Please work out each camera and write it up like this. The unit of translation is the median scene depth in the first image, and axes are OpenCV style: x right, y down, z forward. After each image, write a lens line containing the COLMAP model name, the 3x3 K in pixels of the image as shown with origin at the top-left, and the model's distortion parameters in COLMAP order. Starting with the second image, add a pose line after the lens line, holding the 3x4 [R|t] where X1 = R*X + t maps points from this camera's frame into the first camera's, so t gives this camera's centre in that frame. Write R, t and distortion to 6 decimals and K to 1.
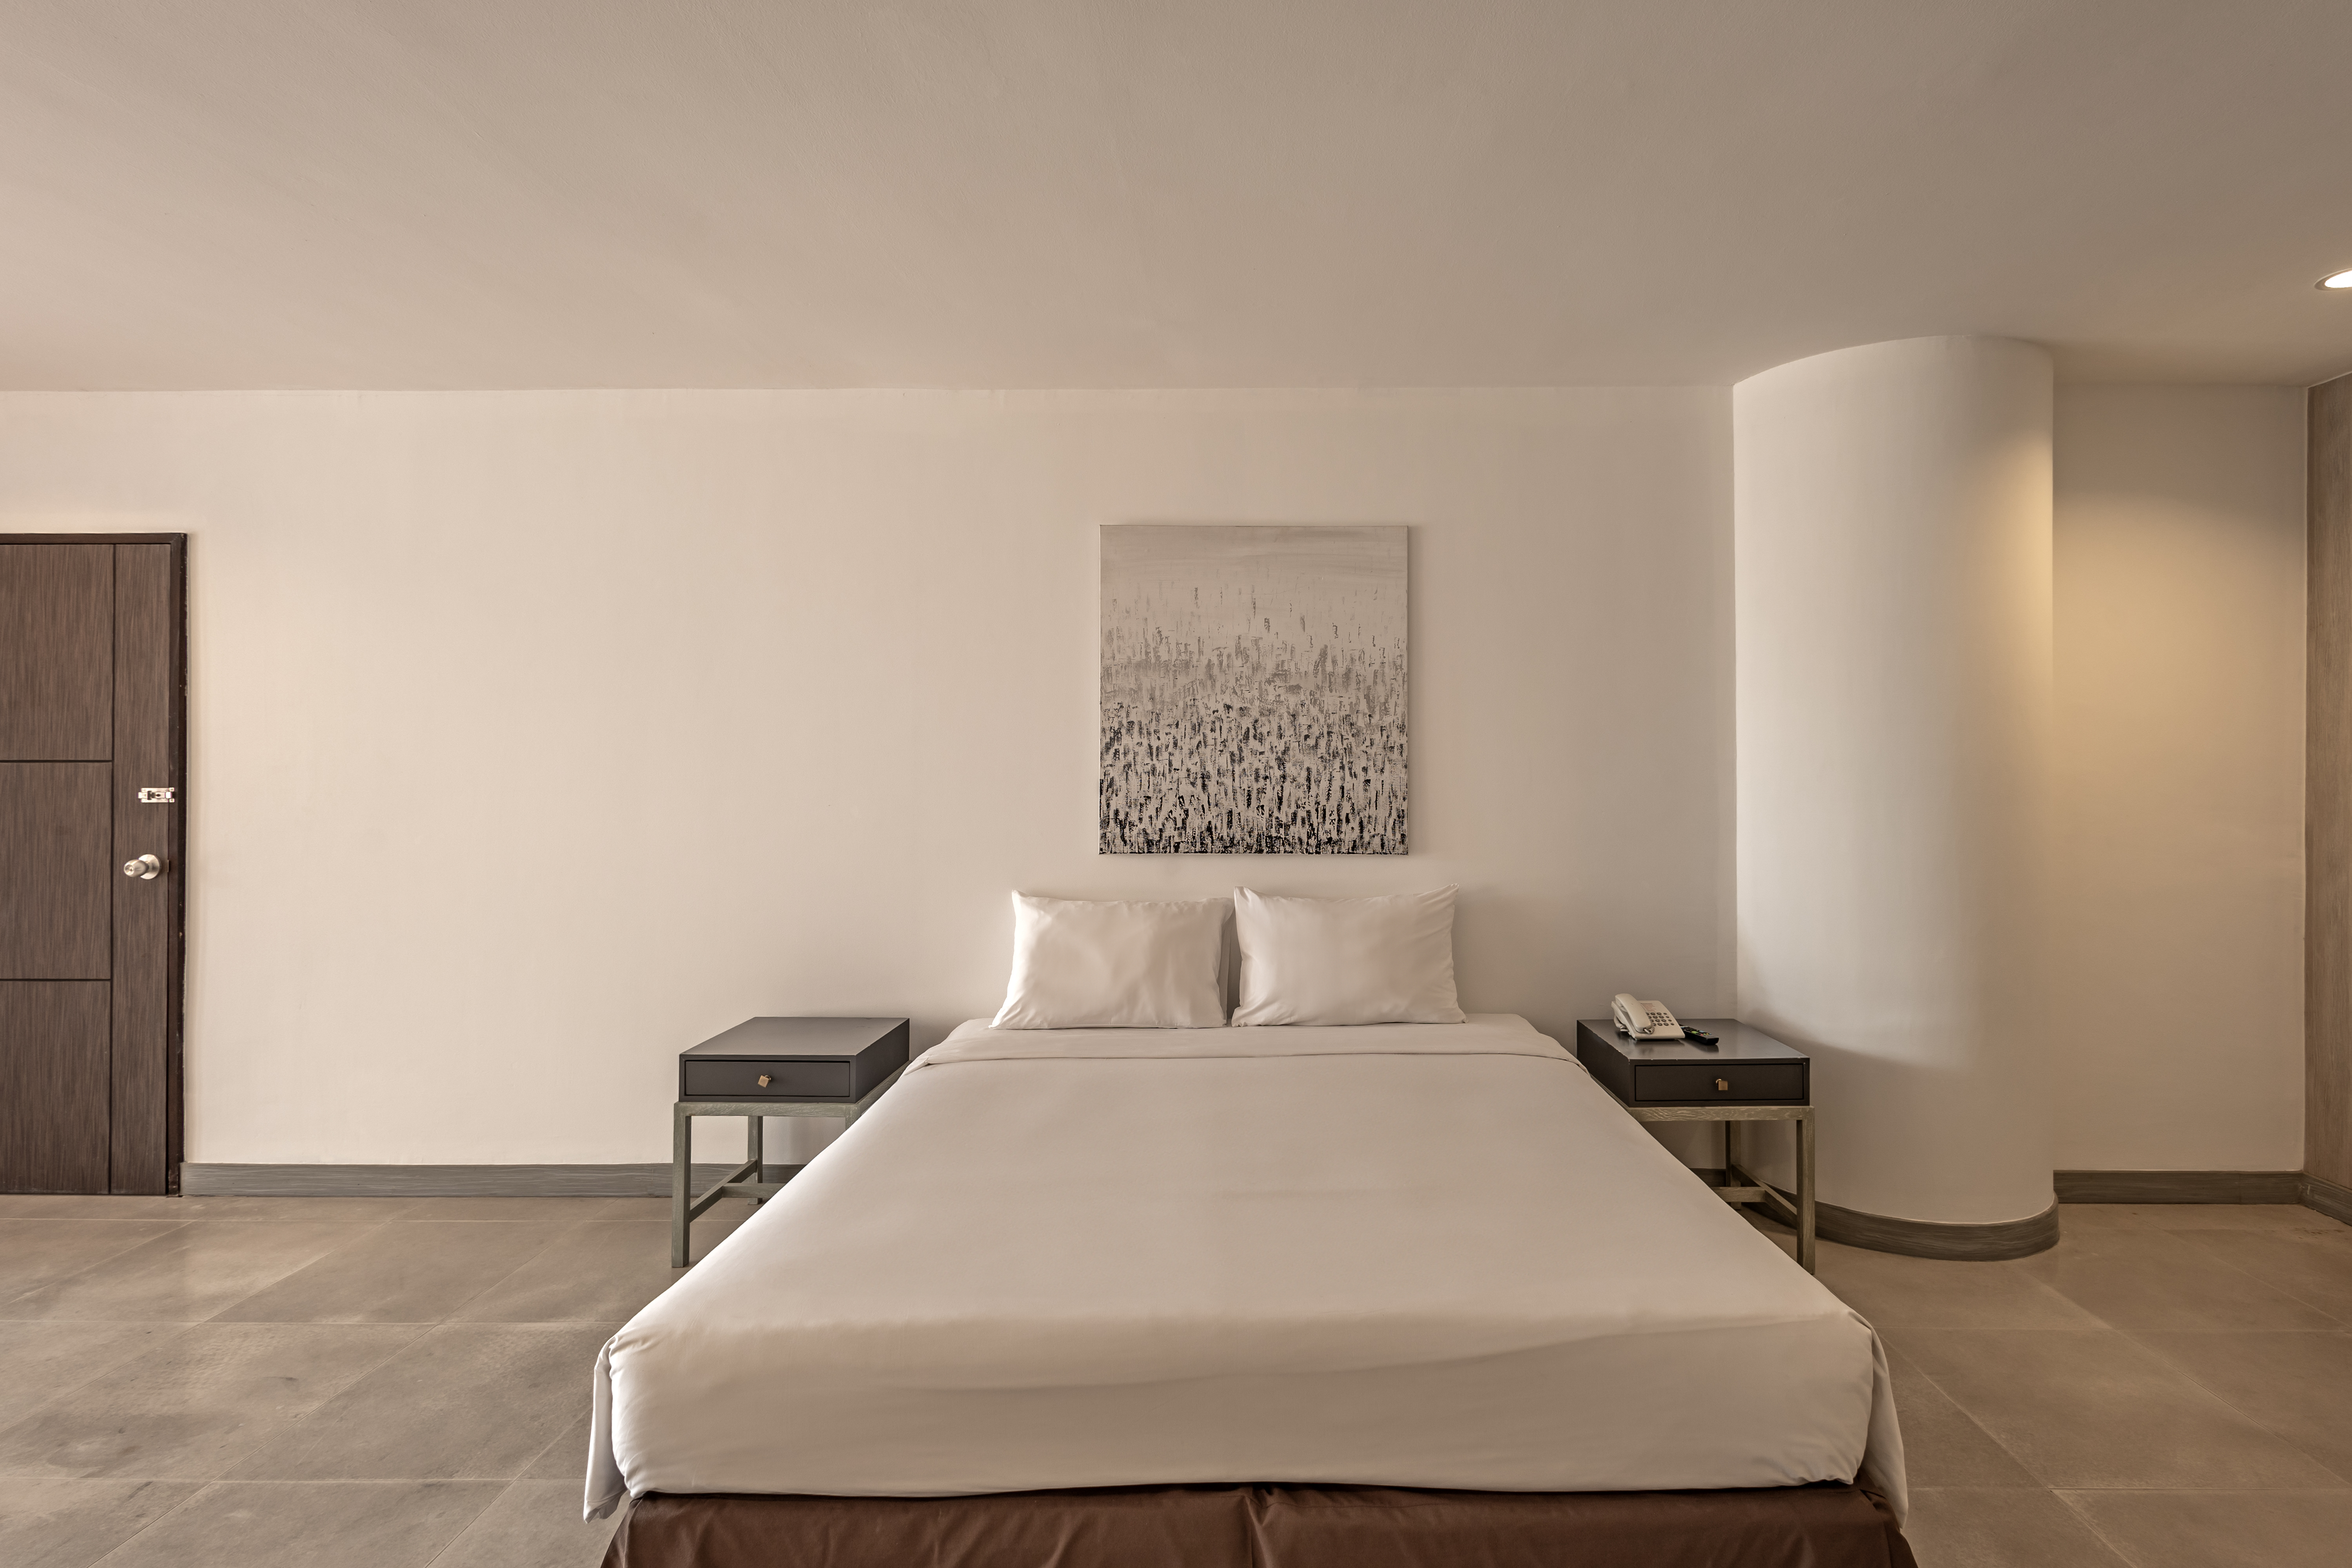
lens RADIAL K [[1124.5, 0, 1176.0], [0, 1124.5, 784.0], [0, 0, 1]] dist [-0.000818, -0.000614]
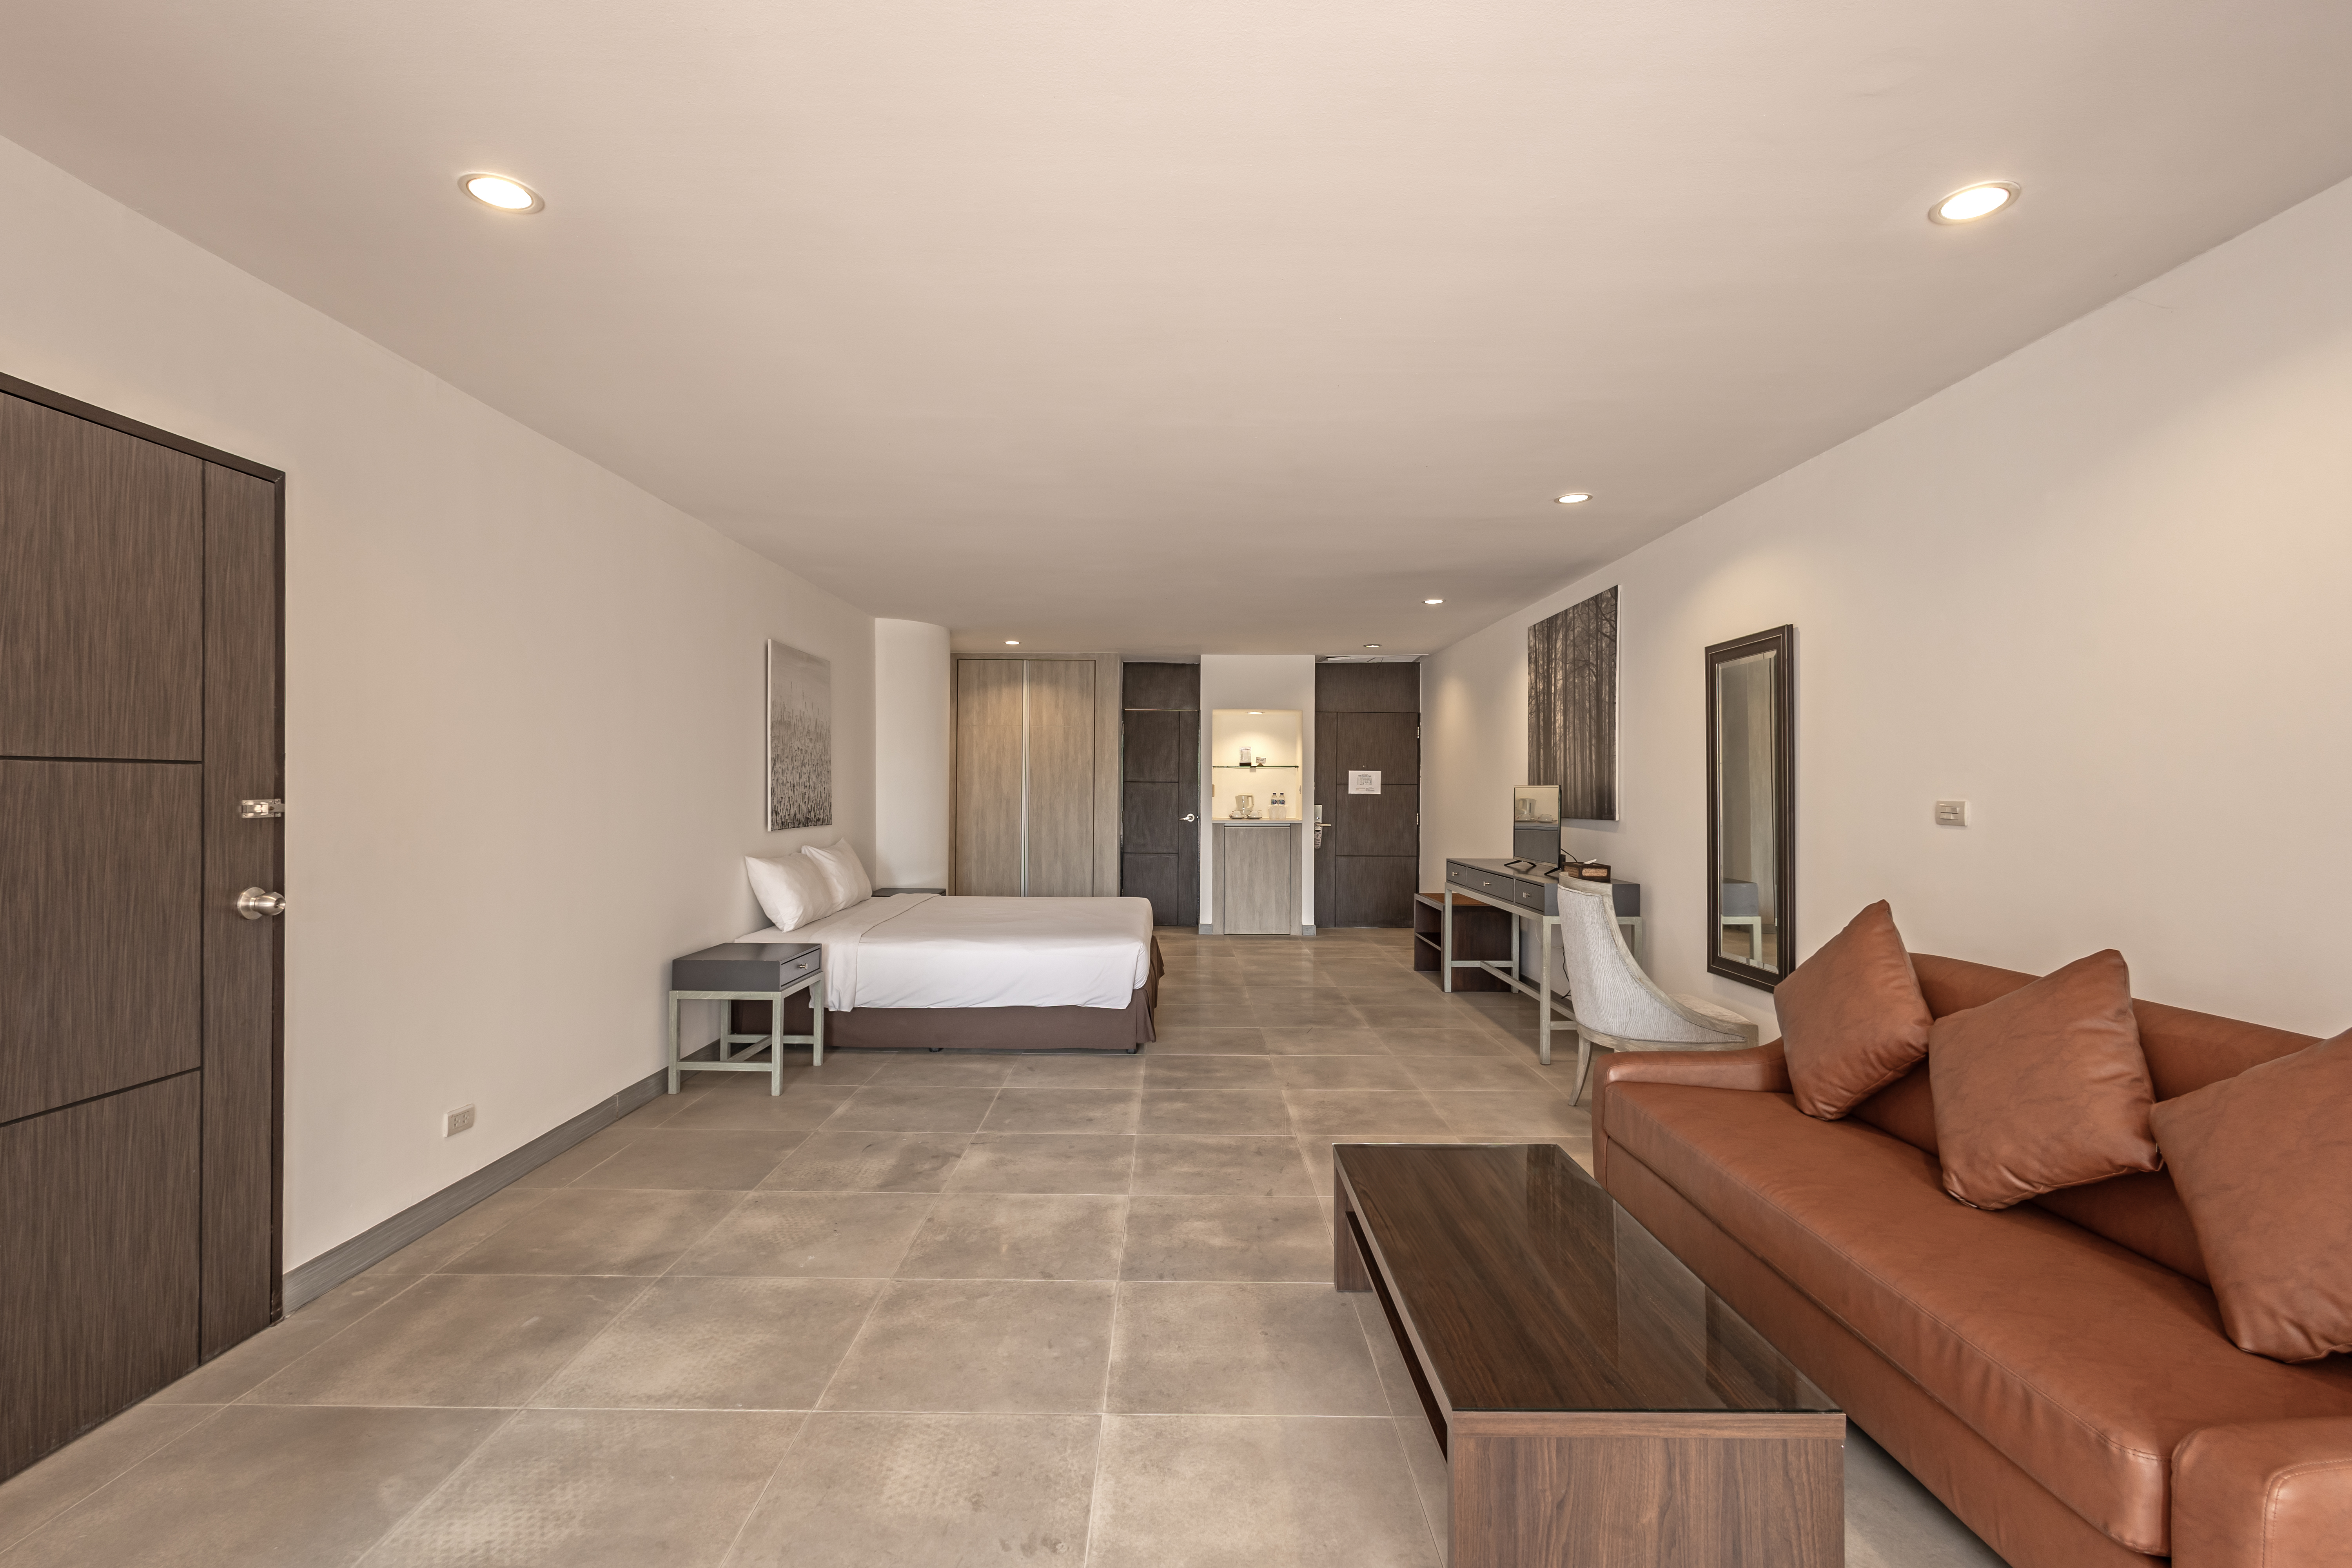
lens RADIAL K [[1077.1, 0, 1176.0], [0, 1077.1, 784.0], [0, 0, 1]] dist [0.001412, -0.000256]
pose [[-0.019673, 0.002064, 0.999804, -1.742794], [-0.007846, 0.999967, -0.002218, -0.010524], [-0.999776, -0.007888, -0.019657, 0.414551]]
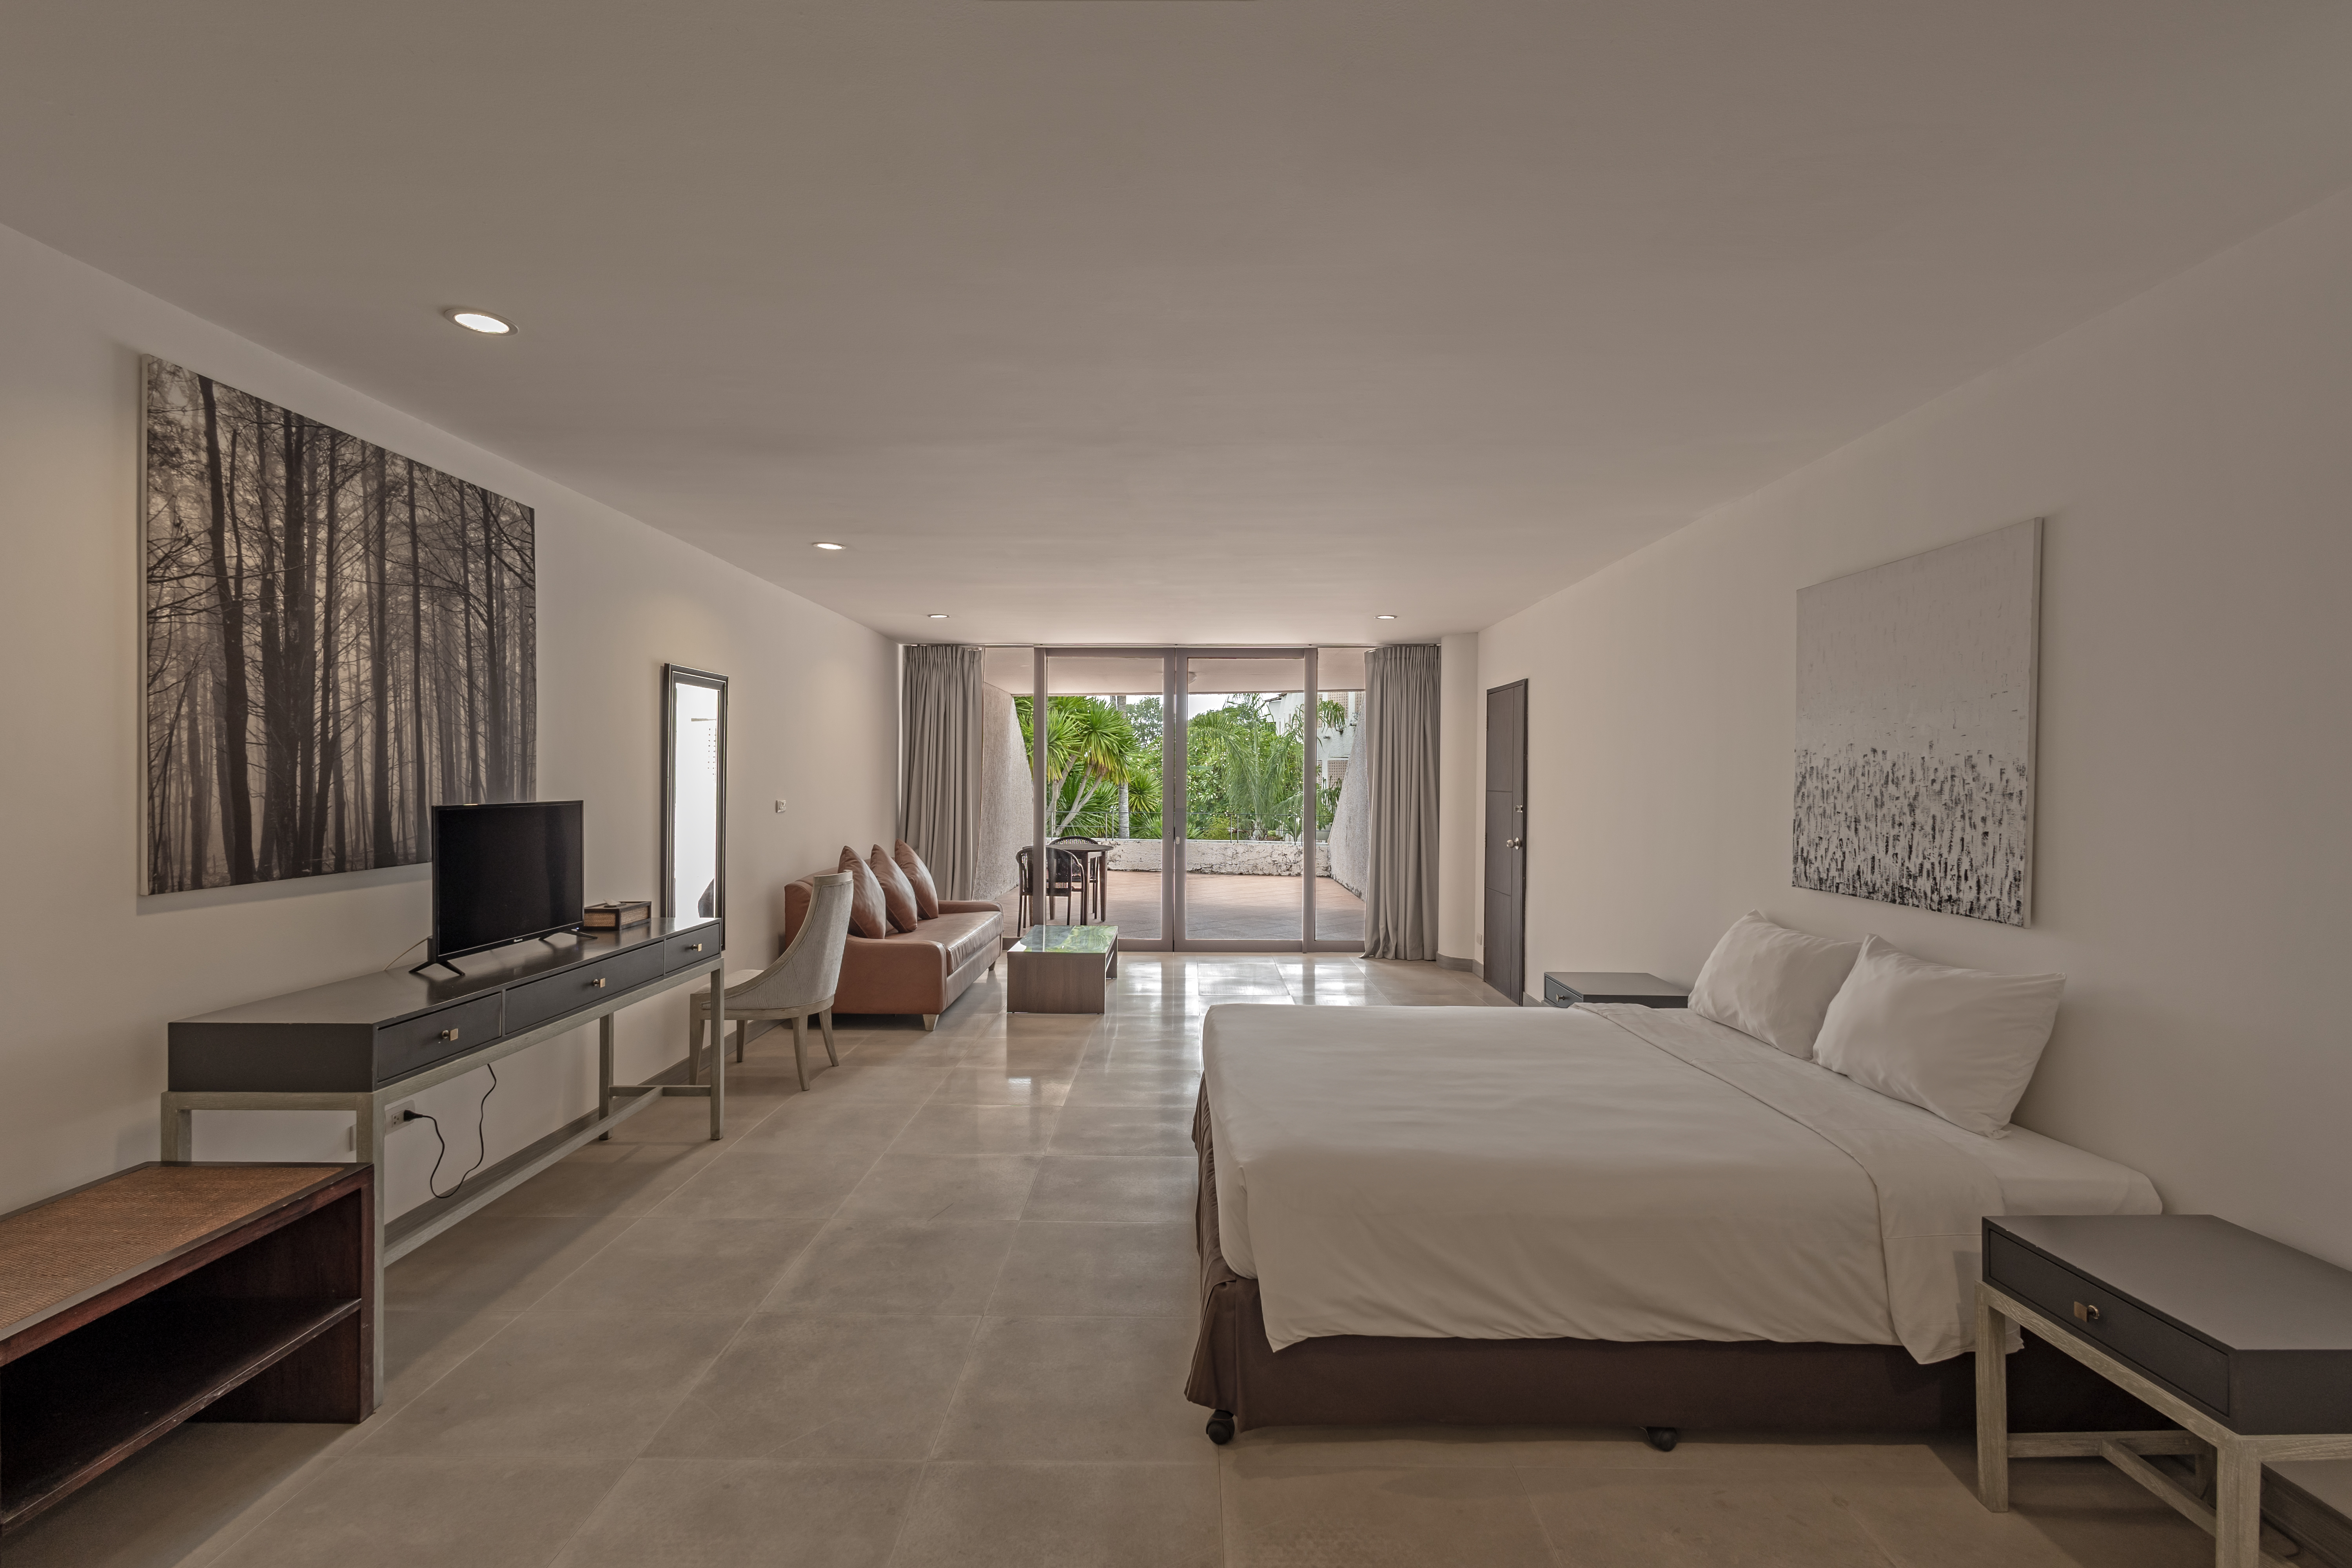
lens RADIAL K [[1041.9, 0, 1176.0], [0, 1041.9, 784.0], [0, 0, 1]] dist [0.000324, -0.000014]
pose [[0.003193, 0.005363, -0.999981, 0.955268], [-0.004177, 0.999977, 0.005350, -0.041732], [0.999986, 0.004160, 0.003215, 0.387084]]
